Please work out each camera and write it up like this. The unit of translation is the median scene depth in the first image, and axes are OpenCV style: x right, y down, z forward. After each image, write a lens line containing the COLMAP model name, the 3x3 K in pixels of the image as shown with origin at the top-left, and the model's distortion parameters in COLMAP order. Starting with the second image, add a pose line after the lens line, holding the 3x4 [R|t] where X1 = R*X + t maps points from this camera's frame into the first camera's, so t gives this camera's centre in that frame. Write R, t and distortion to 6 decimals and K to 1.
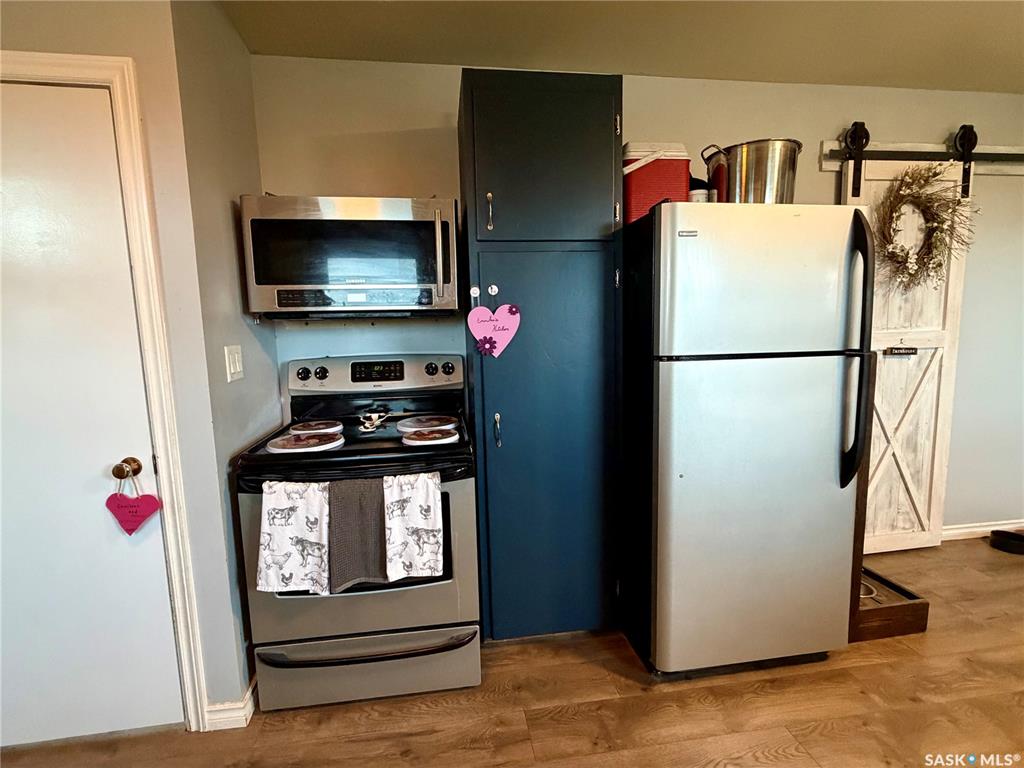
lens RADIAL K [[448.9, 0, 512.3], [0, 448.9, 381.8], [0, 0, 1]] dist [-0.000592, 0.000134]
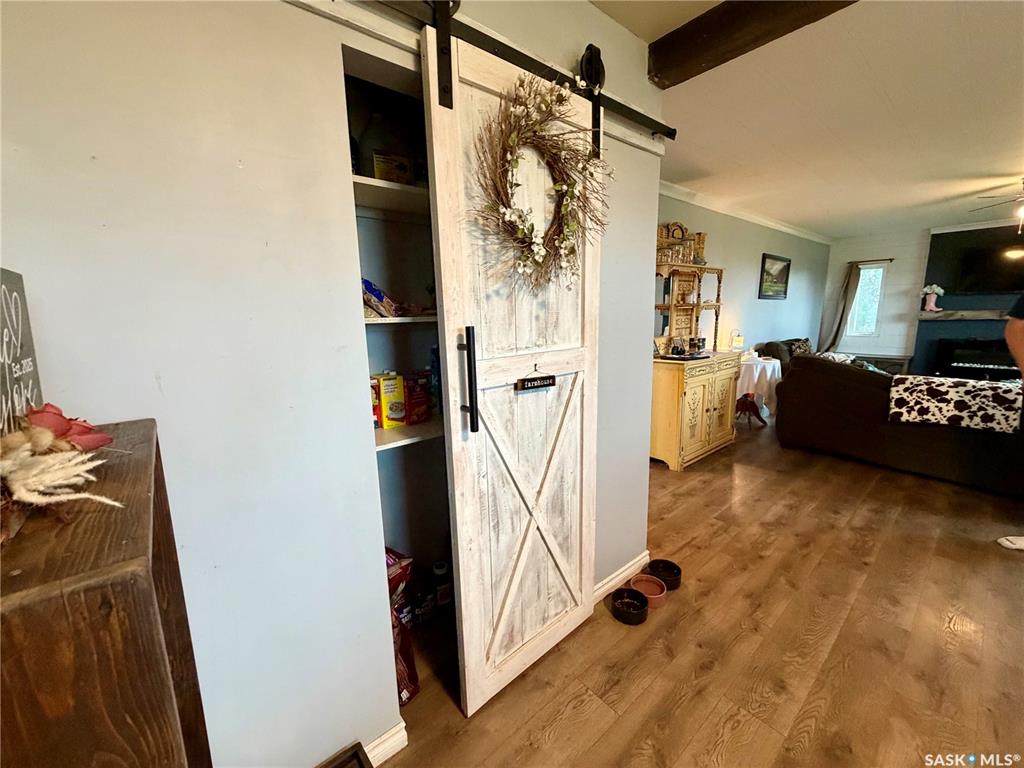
lens RADIAL K [[407.5, 0, 508.3], [0, 407.5, 382.2], [0, 0, 1]] dist [-0.006709, 0.001097]
pose [[0.840876, -0.087680, 0.534078, 0.520483], [0.060354, 0.995826, 0.068462, -0.113244], [-0.537852, -0.025334, 0.842659, 0.526538]]
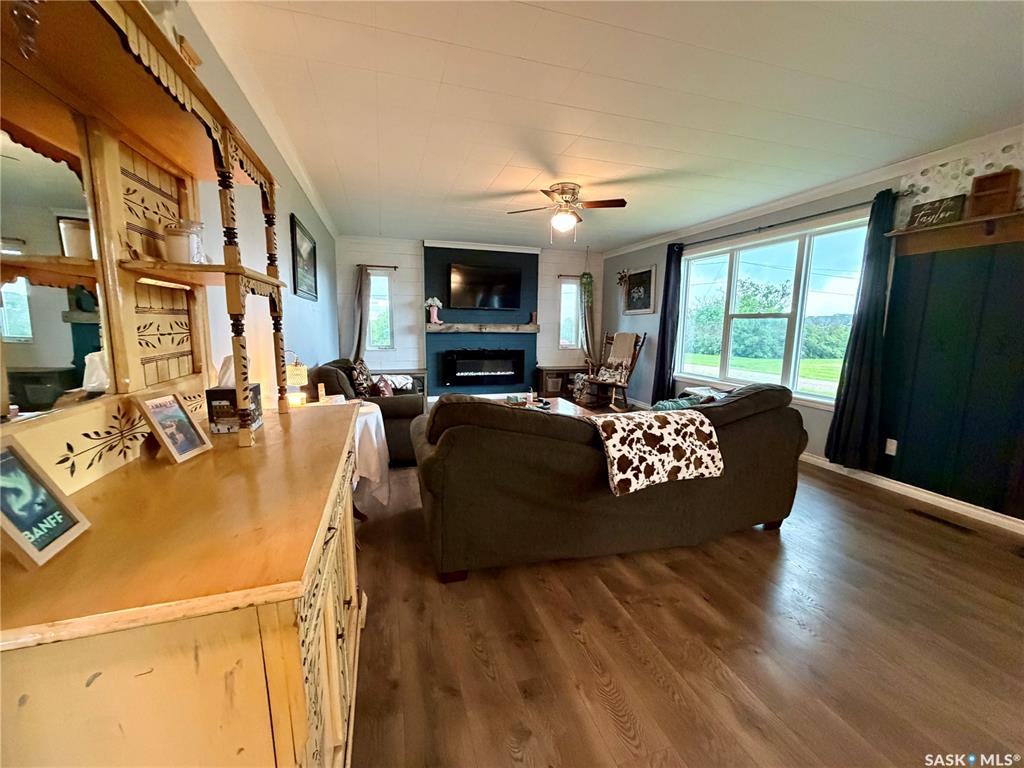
lens RADIAL K [[407.5, 0, 507.4], [0, 407.5, 382.6], [0, 0, 1]] dist [-0.006709, 0.001097]
pose [[-0.172914, -0.123205, 0.977201, 0.524344], [0.097730, 0.985103, 0.141495, -0.113483], [-0.980076, 0.119969, -0.158297, 0.529373]]
